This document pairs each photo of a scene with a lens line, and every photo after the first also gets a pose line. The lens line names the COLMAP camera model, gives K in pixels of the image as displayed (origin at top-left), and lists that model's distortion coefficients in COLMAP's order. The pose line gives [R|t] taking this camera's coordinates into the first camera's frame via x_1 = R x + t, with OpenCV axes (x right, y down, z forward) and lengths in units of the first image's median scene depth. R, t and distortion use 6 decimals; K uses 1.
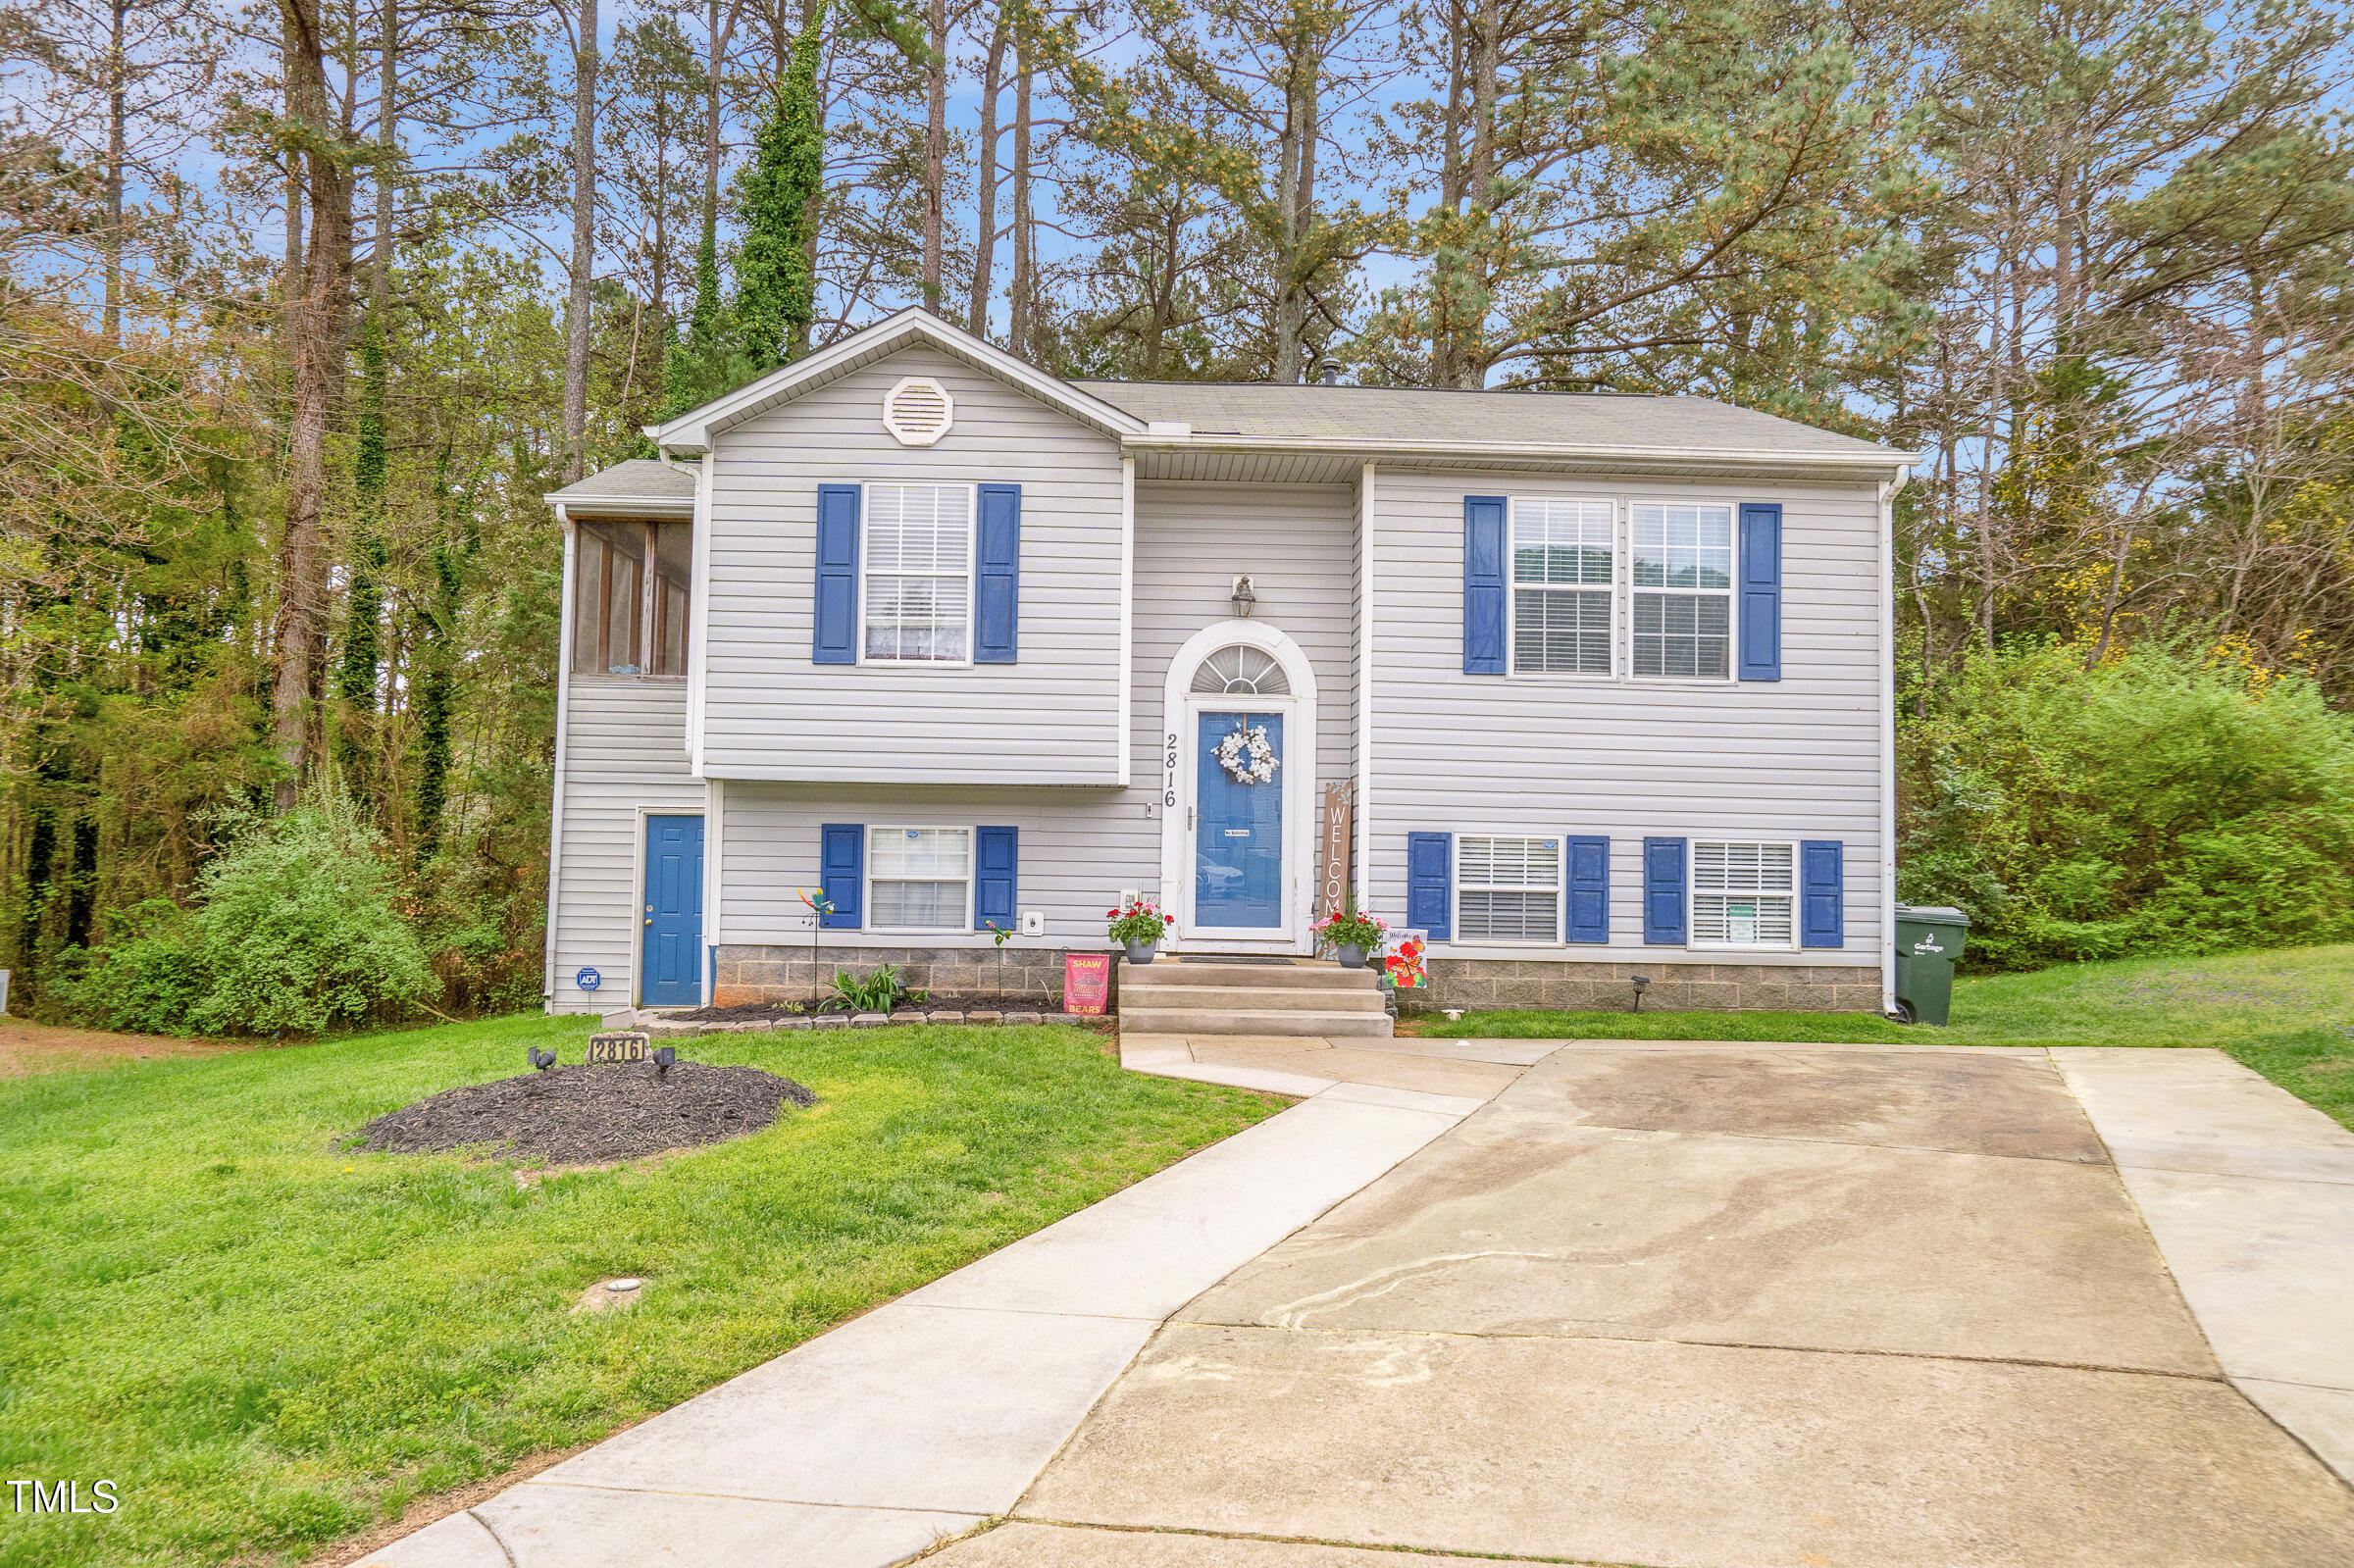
lens RADIAL K [[1543.1, 0, 1177.0], [0, 1543.1, 784.0], [0, 0, 1]] dist [-0.000495, -0.000079]
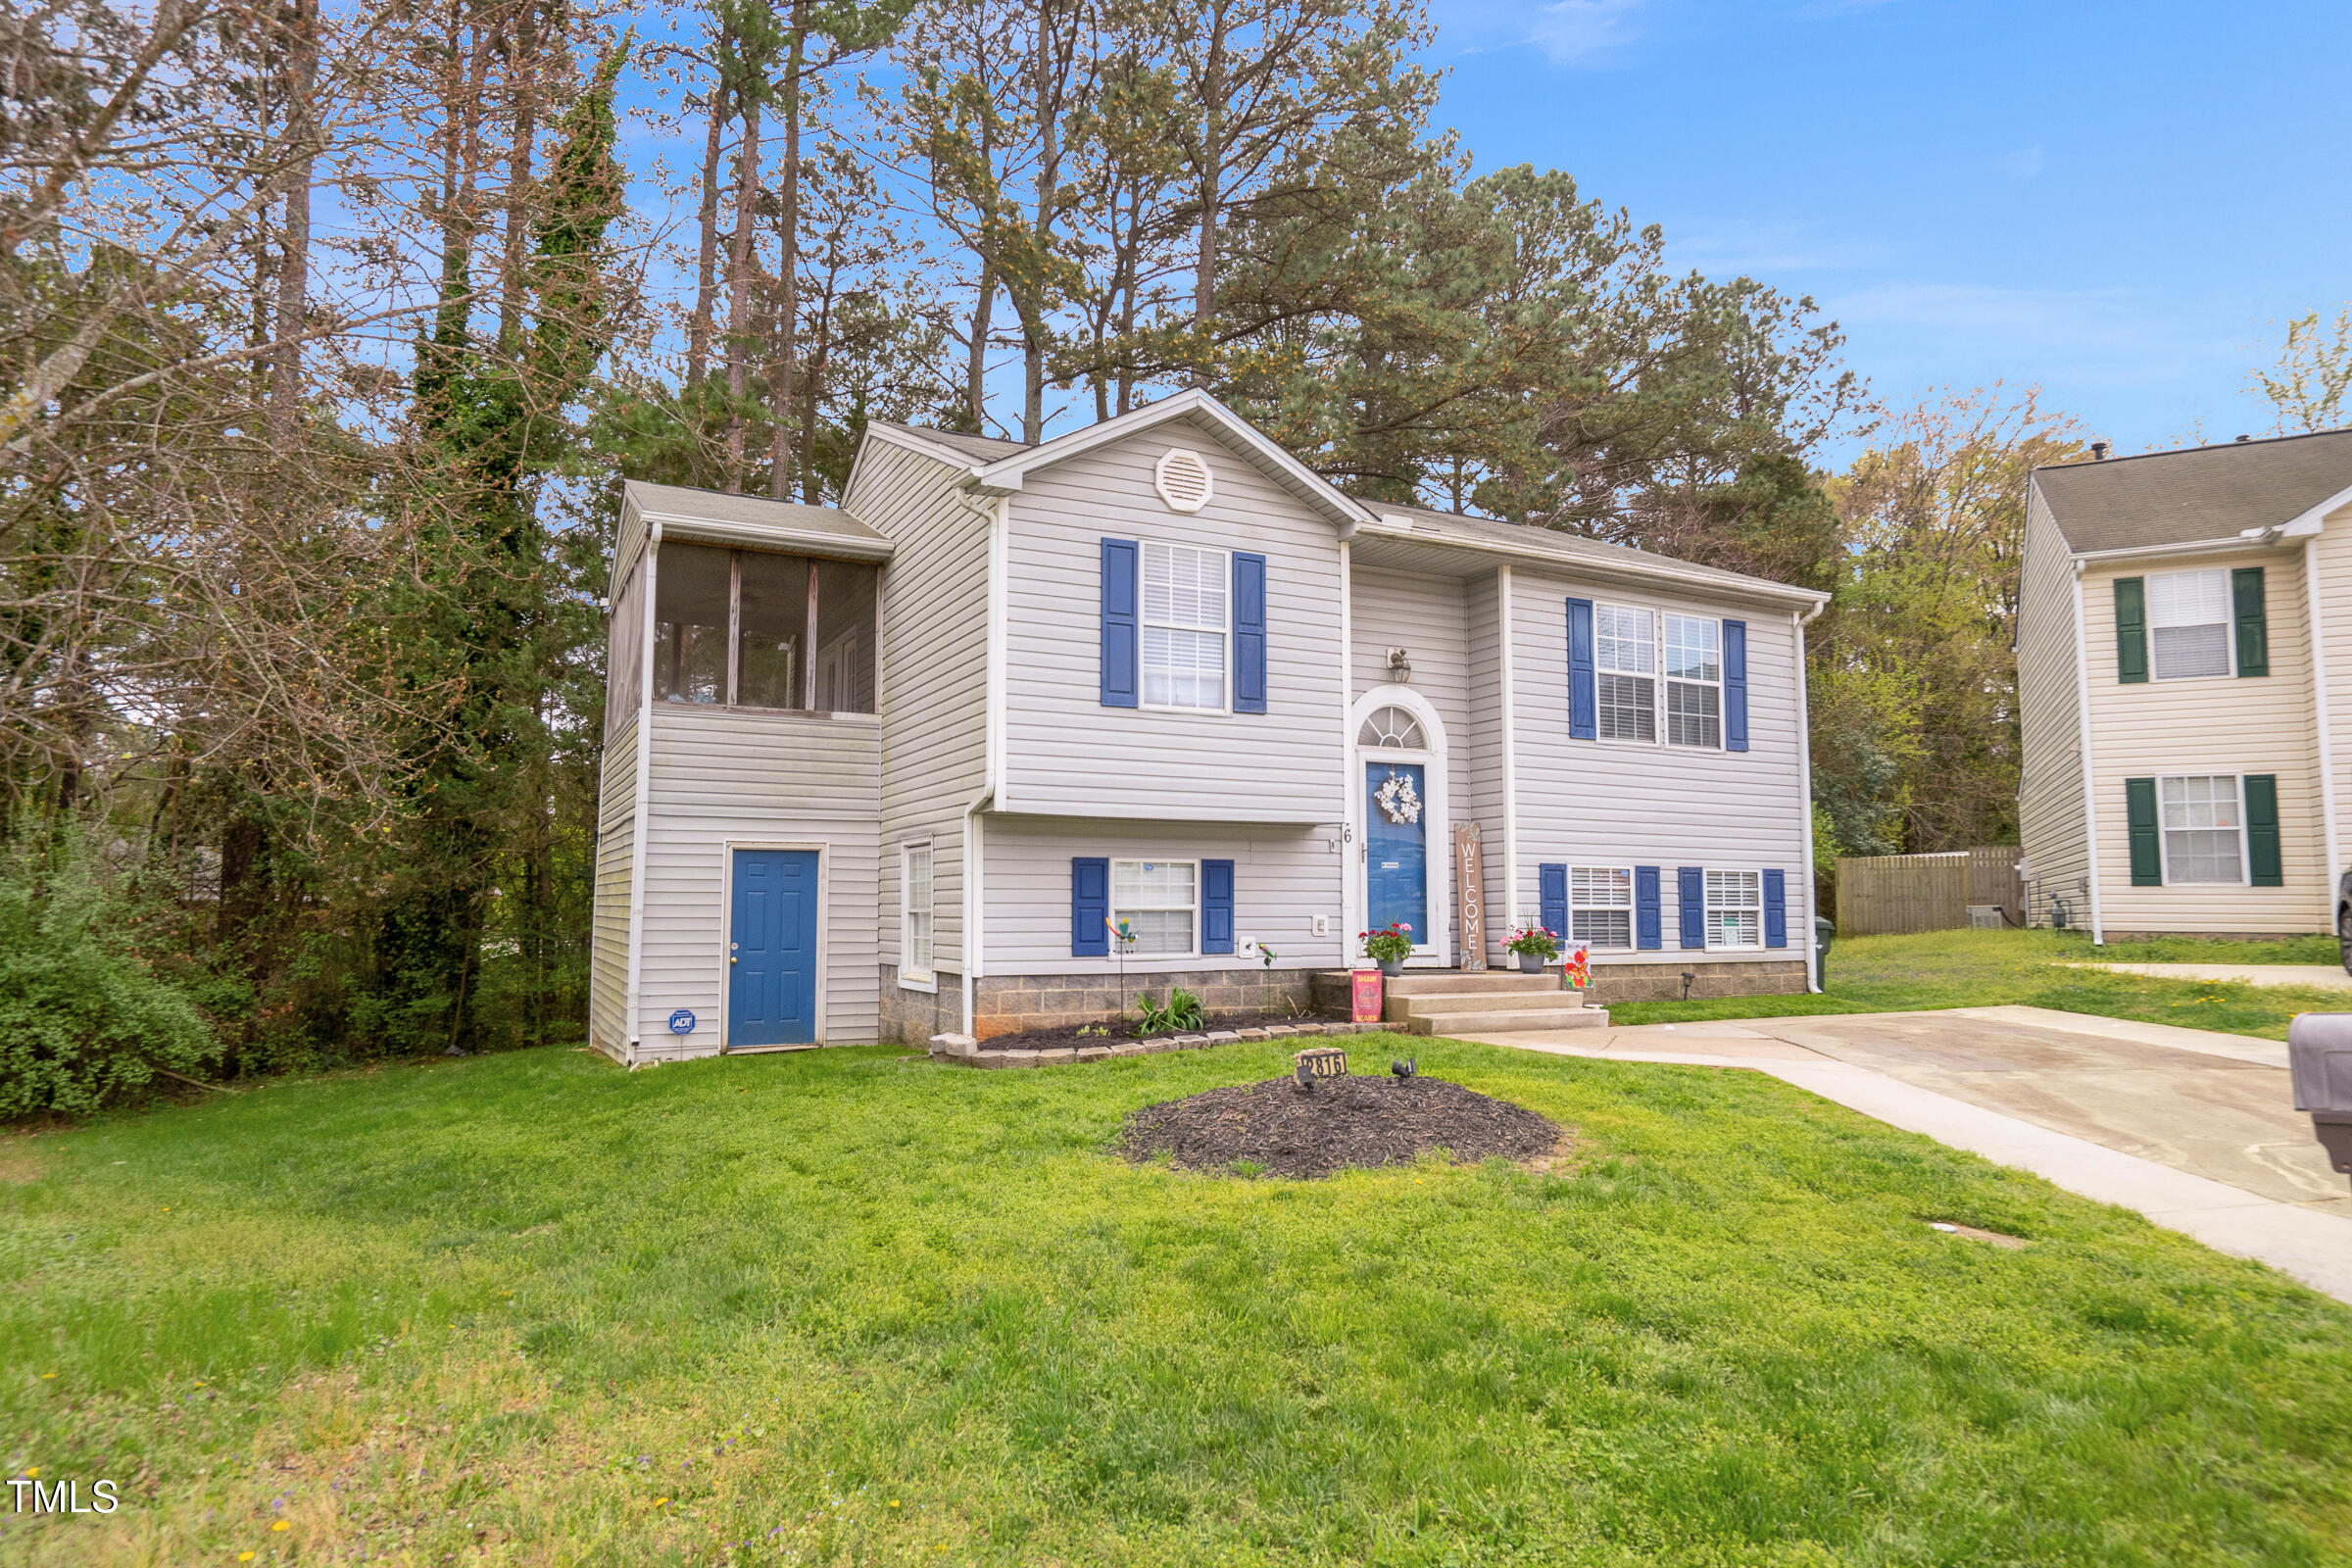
lens RADIAL K [[1386.9, 0, 1176.0], [0, 1386.9, 784.0], [0, 0, 1]] dist [-0.004317, 0.000334]
pose [[0.901369, 0.022718, 0.432455, -0.594362], [-0.008673, 0.999370, -0.034423, 0.008064], [-0.432964, 0.027277, 0.900998, 0.119938]]
